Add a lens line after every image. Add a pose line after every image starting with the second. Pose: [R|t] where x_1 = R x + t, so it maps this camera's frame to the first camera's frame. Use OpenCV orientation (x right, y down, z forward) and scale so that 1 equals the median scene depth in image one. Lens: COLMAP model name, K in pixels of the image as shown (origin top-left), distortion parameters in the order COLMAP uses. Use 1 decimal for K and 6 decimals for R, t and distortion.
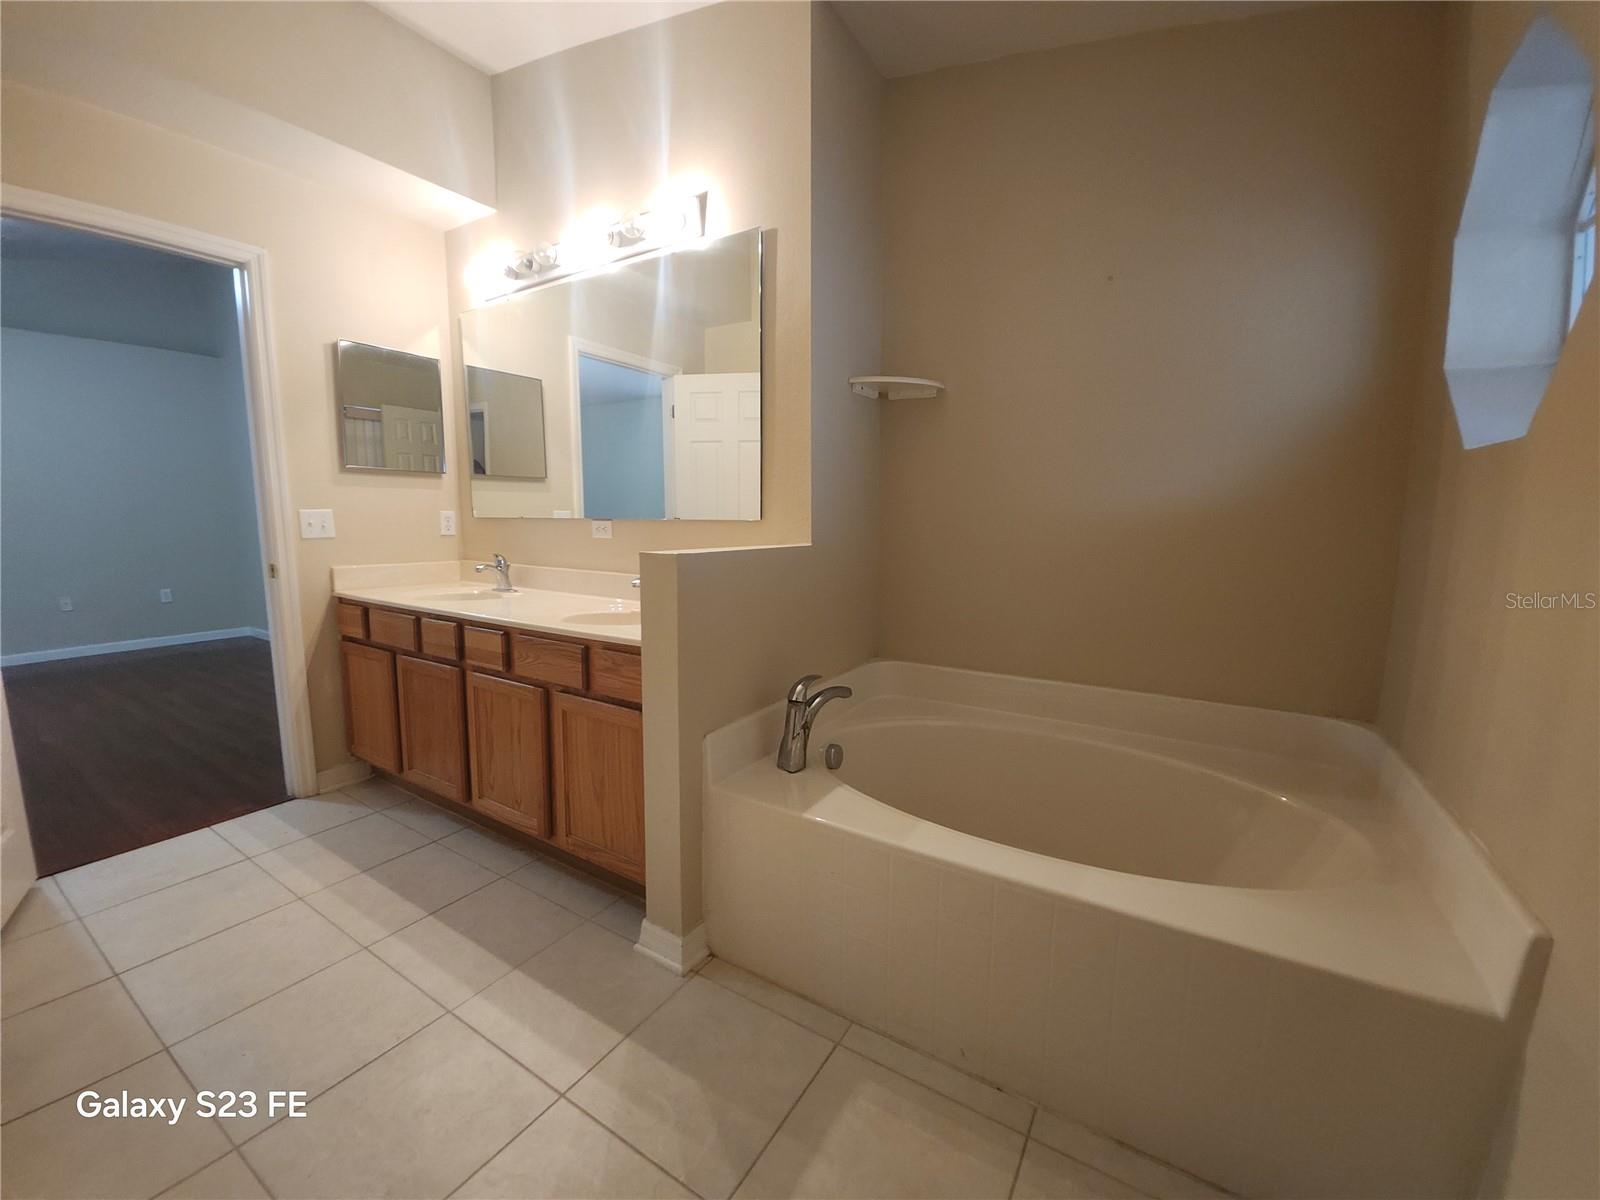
lens RADIAL K [[636.6, 0, 808.0], [0, 636.6, 597.3], [0, 0, 1]] dist [-0.005693, -0.003843]
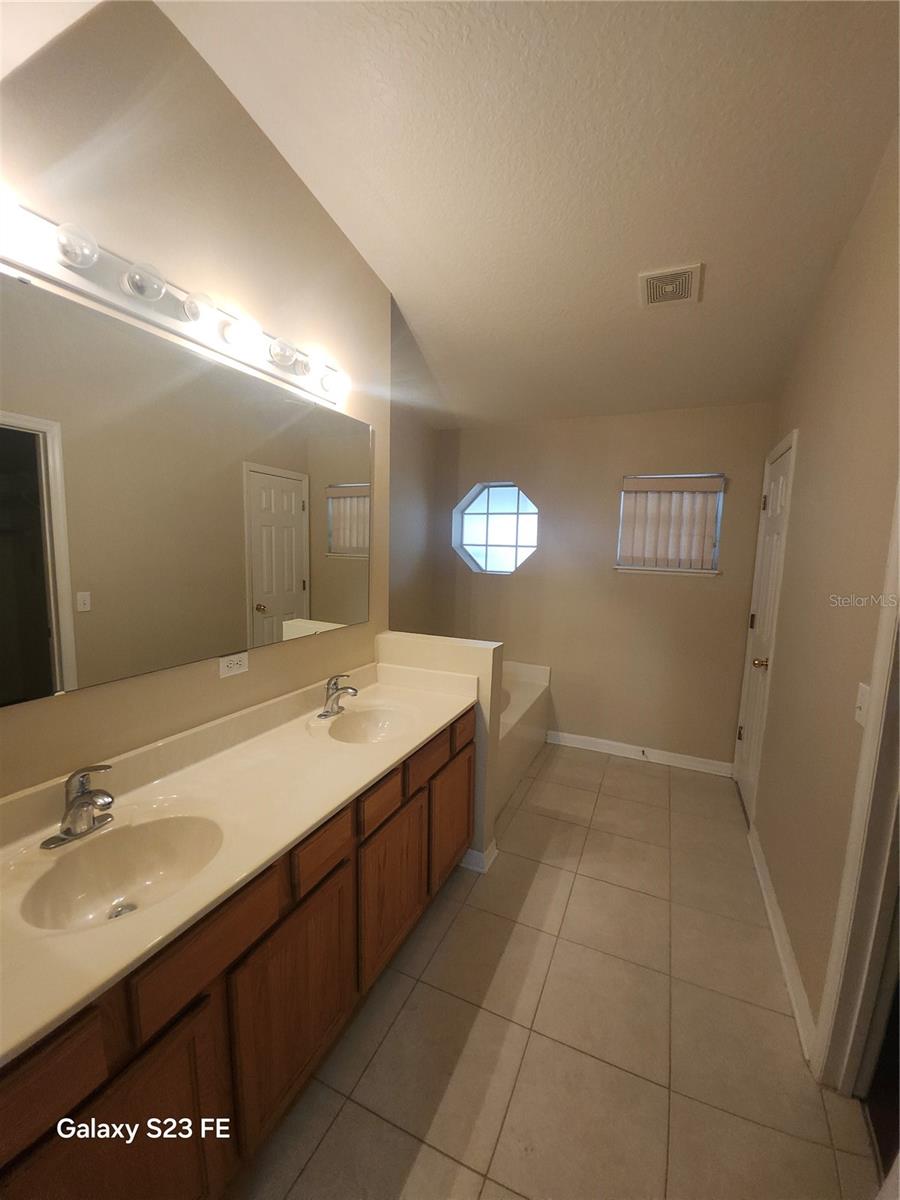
lens RADIAL K [[477.5, 0, 454.8], [0, 477.5, 596.9], [0, 0, 1]] dist [-0.005693, -0.003843]
pose [[-0.127287, -0.119489, 0.984642, -1.460220], [0.112873, 0.984523, 0.134066, -0.370741], [-0.985423, 0.128204, -0.111830, 1.141681]]
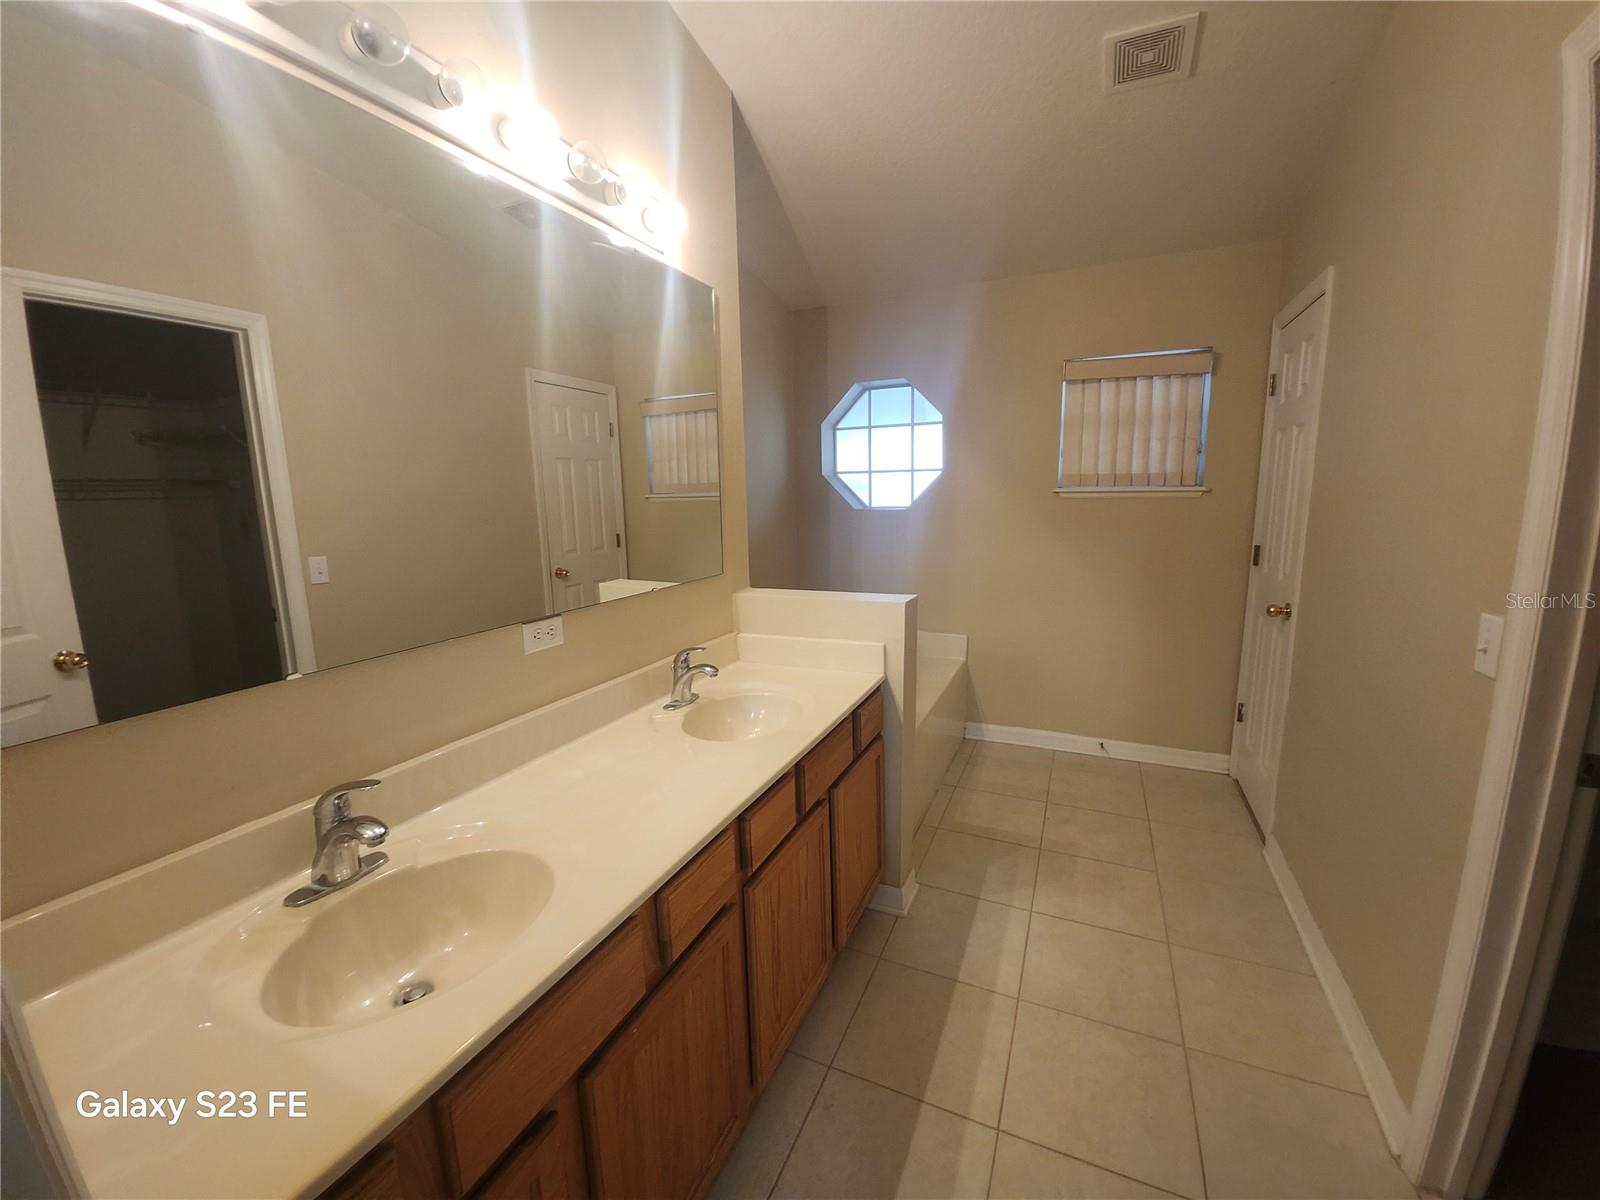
lens RADIAL K [[636.6, 0, 806.3], [0, 636.6, 589.1], [0, 0, 1]] dist [-0.005693, -0.003843]
pose [[-0.127047, -0.158760, 0.979109, -1.372762], [0.157486, 0.971358, 0.177939, -0.318597], [-0.979315, 0.176803, -0.098406, 1.209443]]
